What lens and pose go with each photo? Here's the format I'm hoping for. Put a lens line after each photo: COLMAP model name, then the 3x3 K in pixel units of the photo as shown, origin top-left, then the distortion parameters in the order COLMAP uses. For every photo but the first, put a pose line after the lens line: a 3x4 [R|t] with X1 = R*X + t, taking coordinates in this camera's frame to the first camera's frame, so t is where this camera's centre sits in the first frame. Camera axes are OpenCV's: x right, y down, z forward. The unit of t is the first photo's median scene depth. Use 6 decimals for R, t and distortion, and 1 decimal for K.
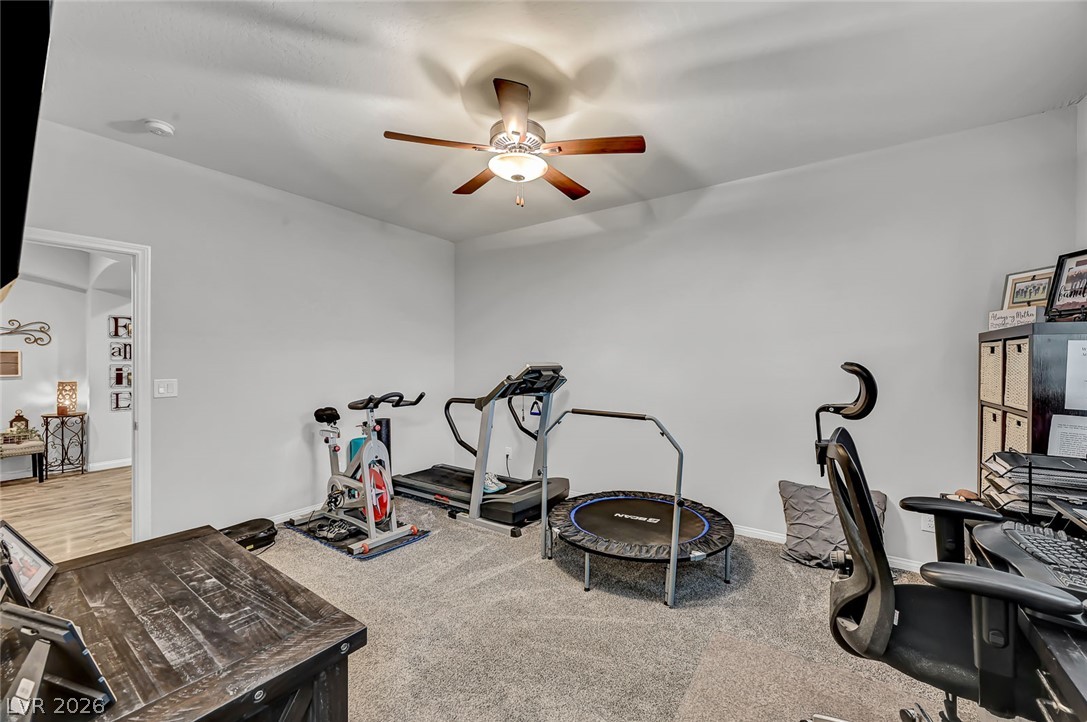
lens RADIAL K [[426.1, 0, 547.8], [0, 426.1, 357.9], [0, 0, 1]] dist [0.000023, 0.000069]
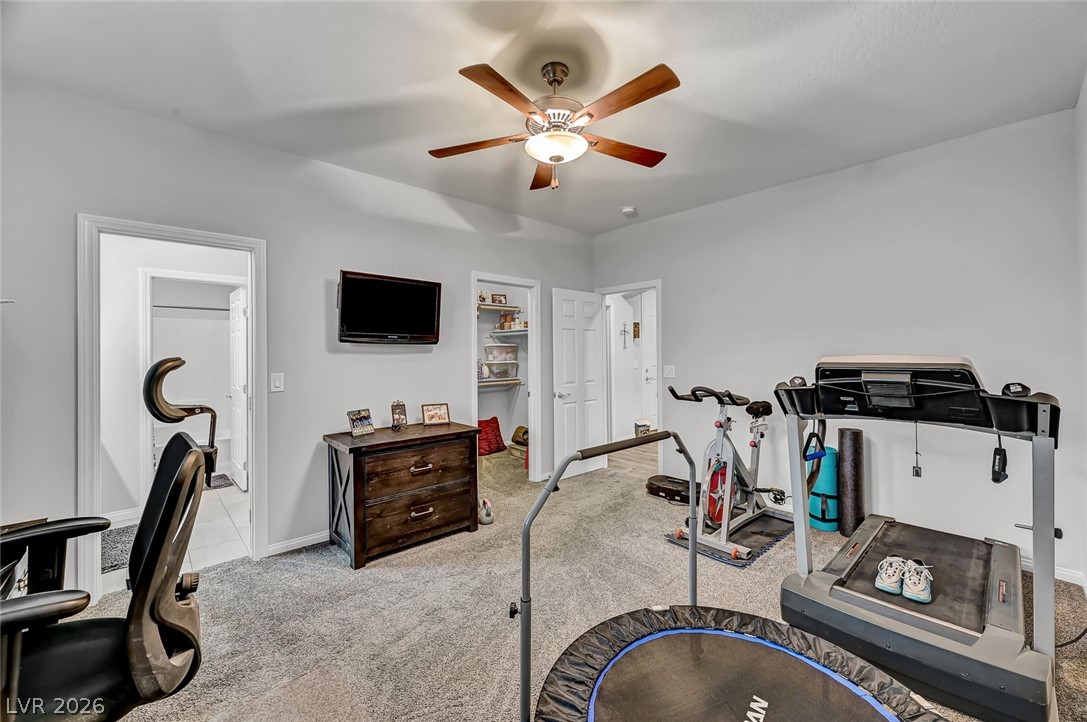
lens RADIAL K [[426.1, 0, 547.8], [0, 426.1, 357.9], [0, 0, 1]] dist [0.000023, 0.000069]
pose [[-0.203141, 0.006602, -0.979127, 0.599348], [0.008829, 0.999949, 0.004910, 0.008757], [0.979110, -0.007647, -0.203188, 0.811333]]
